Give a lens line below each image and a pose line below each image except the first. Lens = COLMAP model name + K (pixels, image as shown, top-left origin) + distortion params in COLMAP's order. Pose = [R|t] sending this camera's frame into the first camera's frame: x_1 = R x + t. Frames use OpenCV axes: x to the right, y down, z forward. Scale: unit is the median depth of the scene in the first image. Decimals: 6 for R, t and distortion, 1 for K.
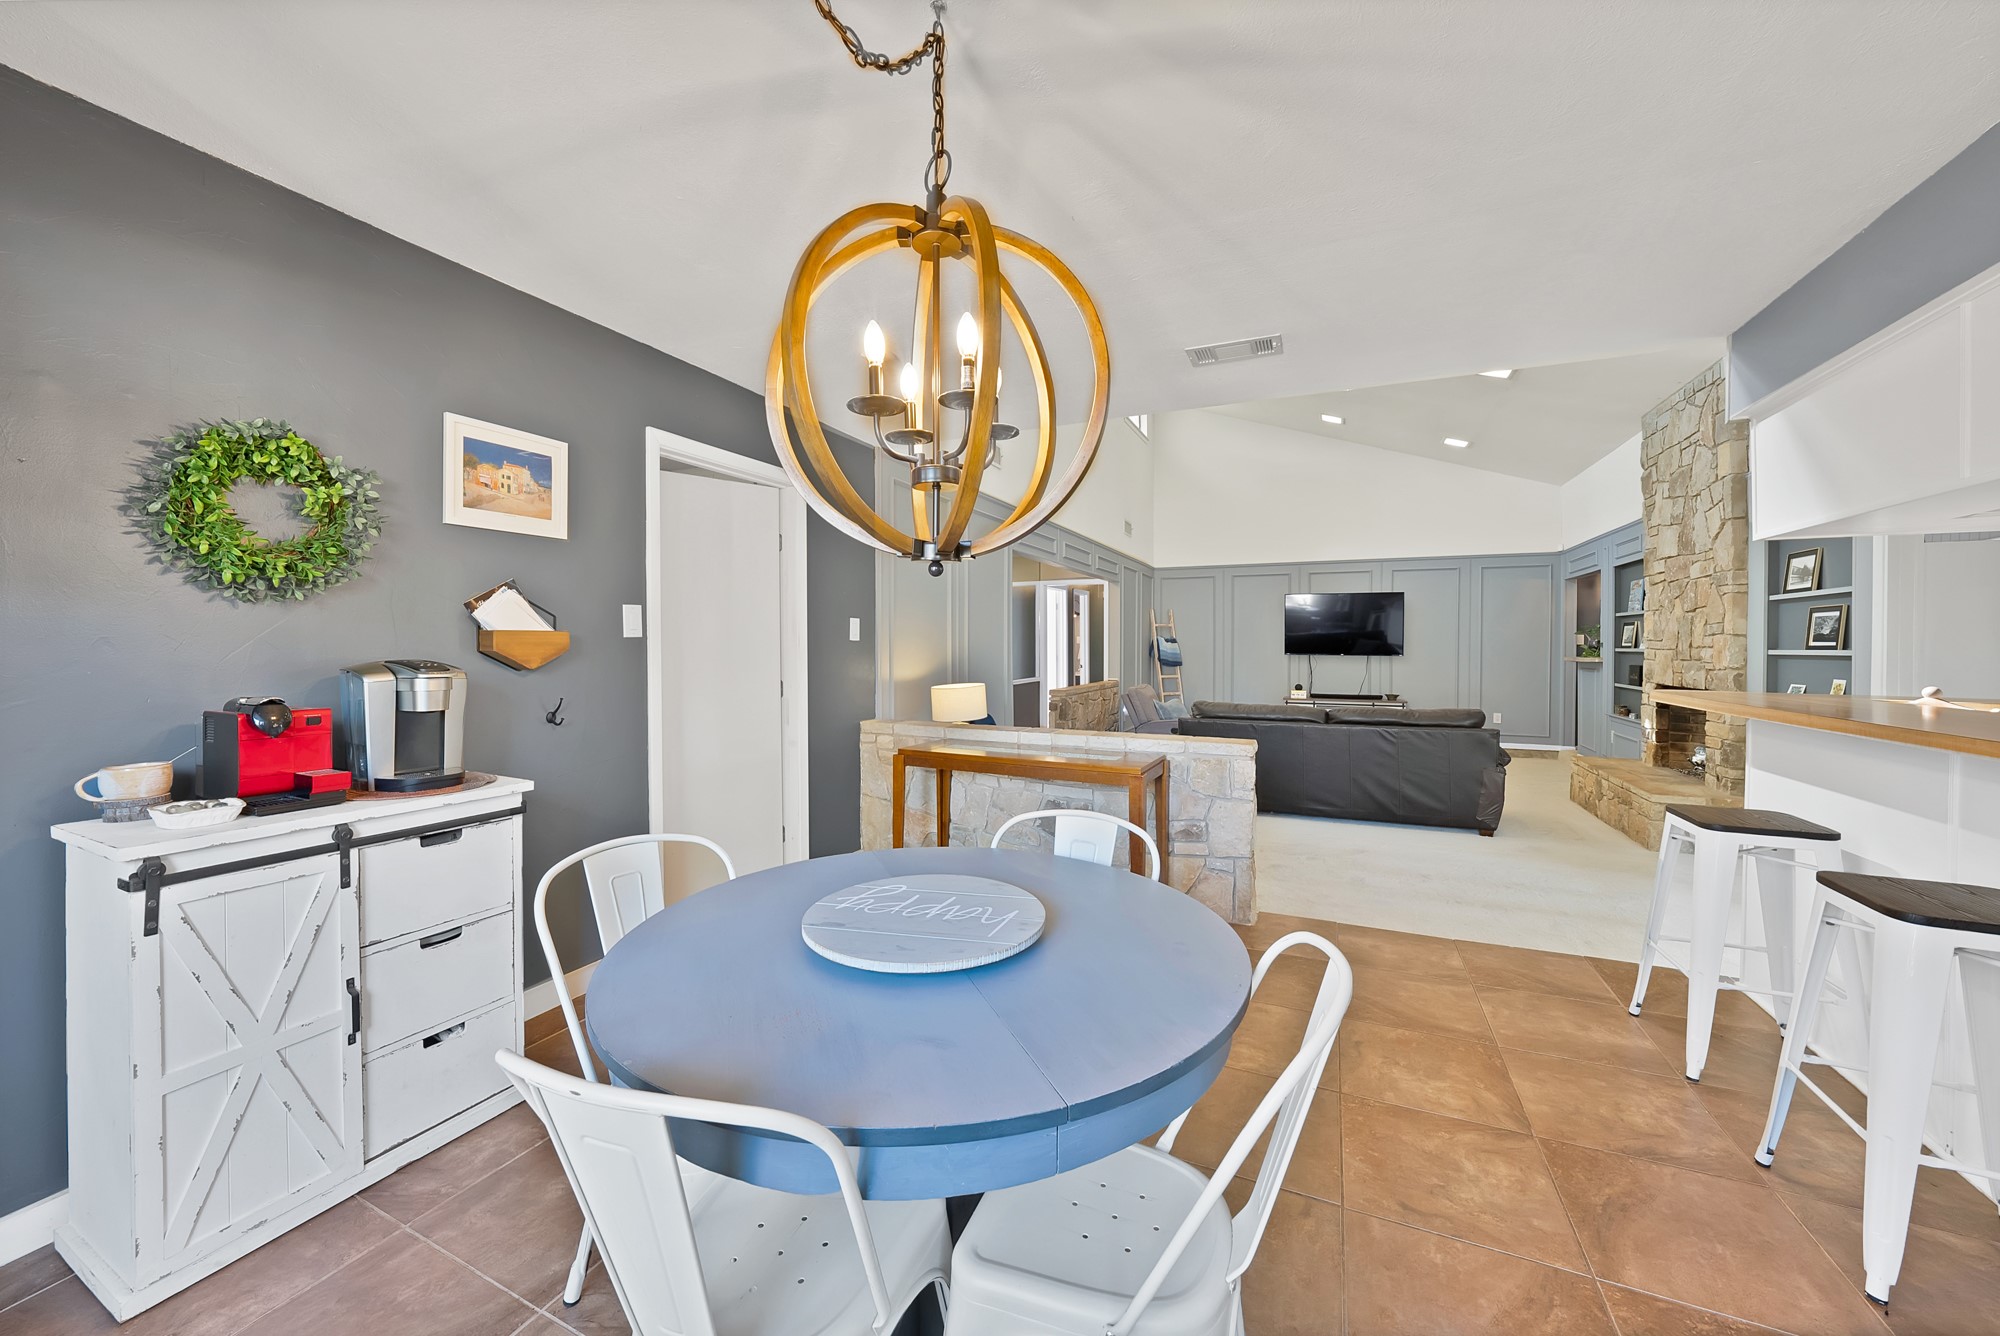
lens RADIAL K [[716.4, 0, 1003.1], [0, 716.4, 646.0], [0, 0, 1]] dist [-0.026925, 0.004367]
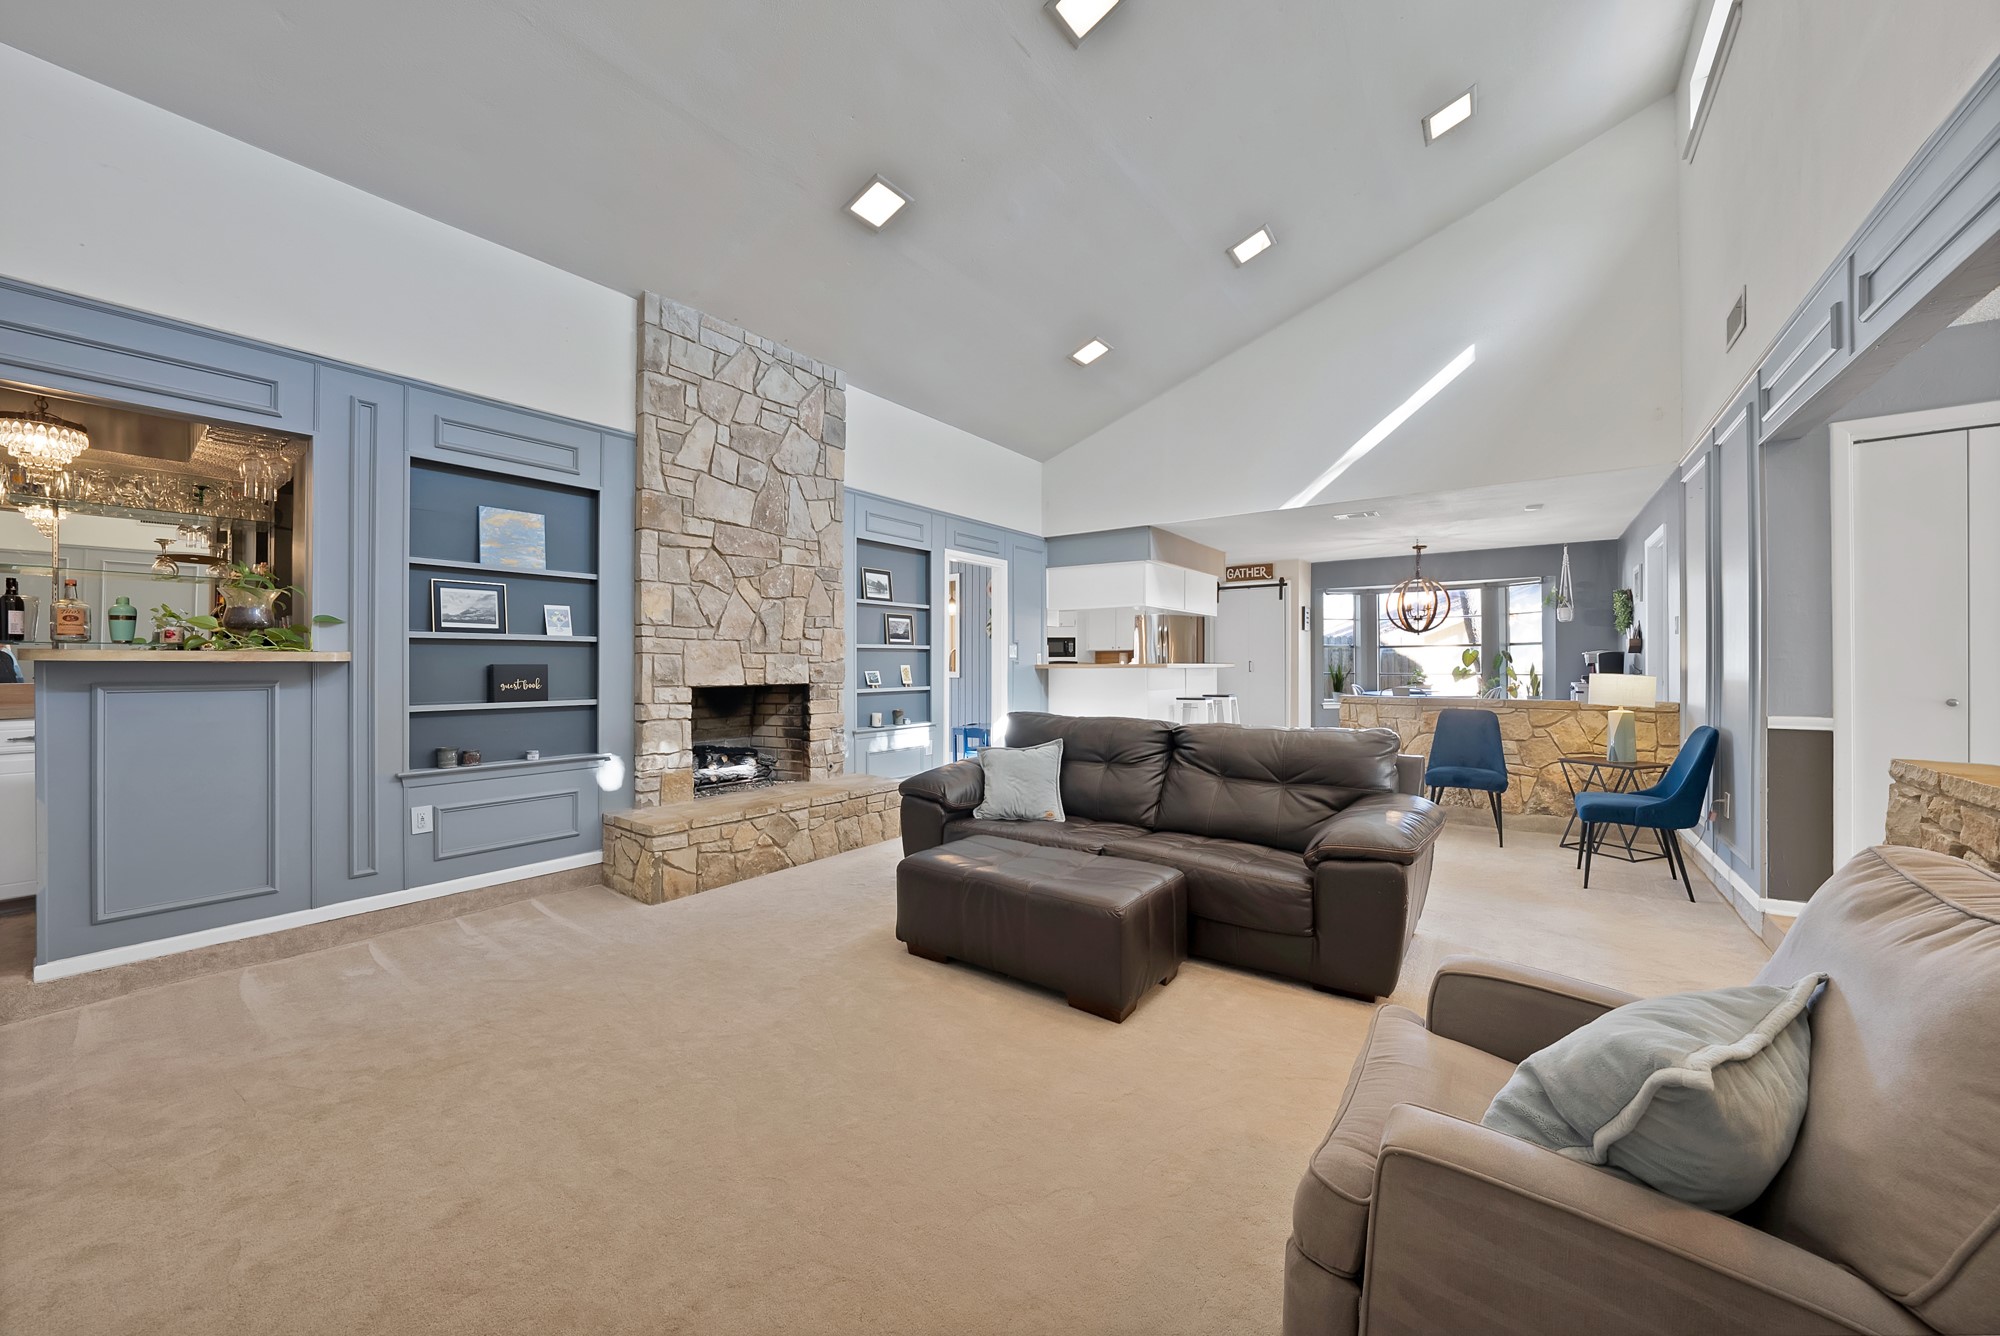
lens RADIAL K [[716.4, 0, 1035.9], [0, 716.4, 663.3], [0, 0, 1]] dist [-0.026925, 0.004367]
pose [[-0.988416, -0.002683, 0.151745, 0.454021], [-0.002316, 0.999994, 0.002597, 0.026397], [-0.151751, 0.002216, -0.988416, 1.622709]]
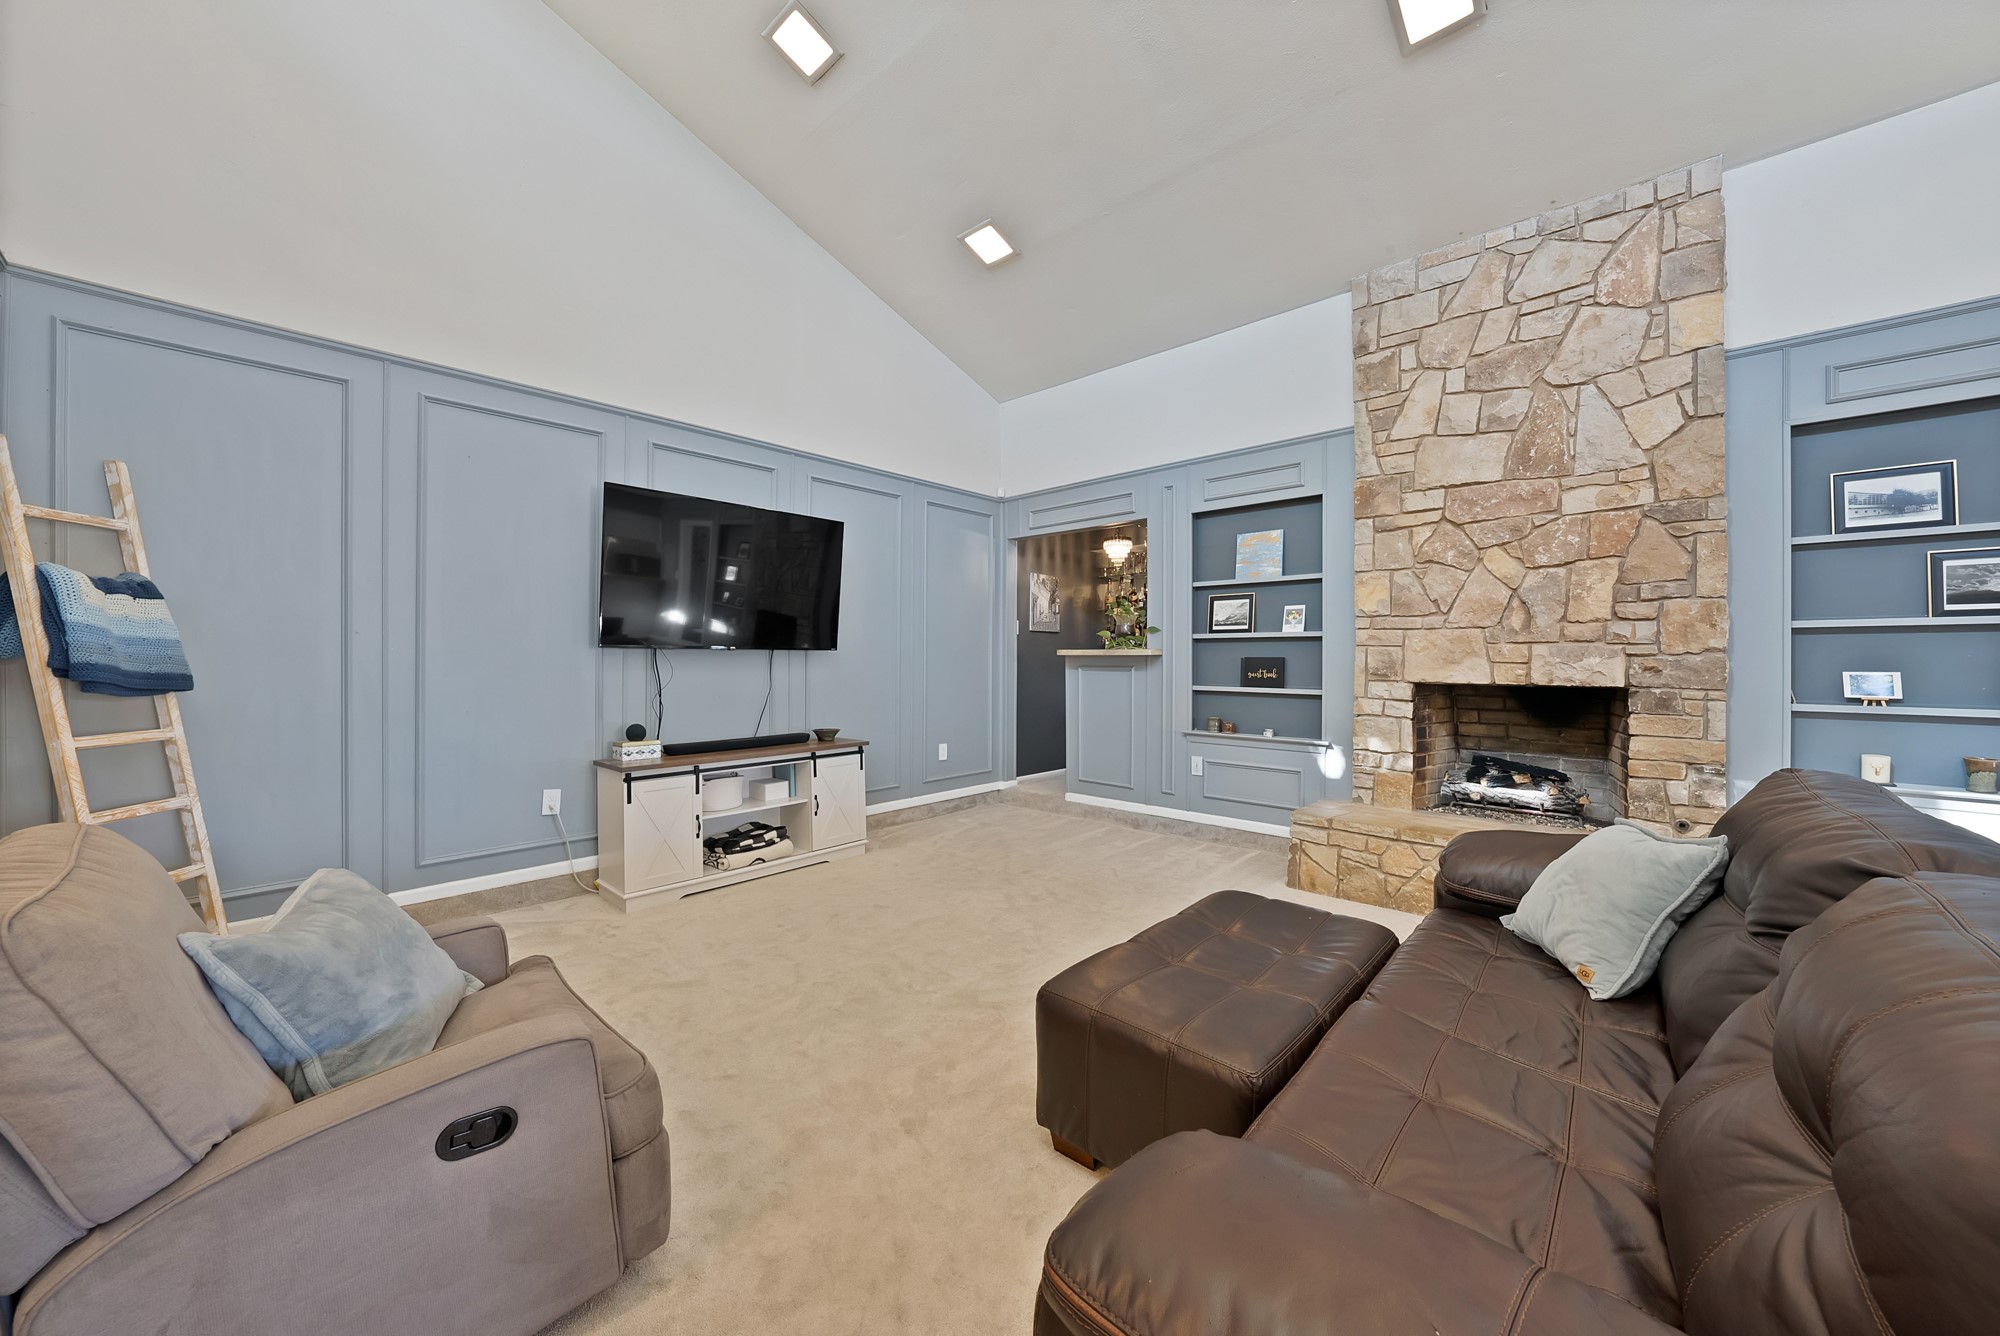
lens RADIAL K [[716.4, 0, 981.9], [0, 716.4, 657.0], [0, 0, 1]] dist [-0.026925, 0.004367]
pose [[0.314788, -0.003699, 0.949155, 0.181041], [0.002883, 0.999992, 0.002941, 0.026820], [-0.949158, 0.001810, 0.314796, 1.135916]]
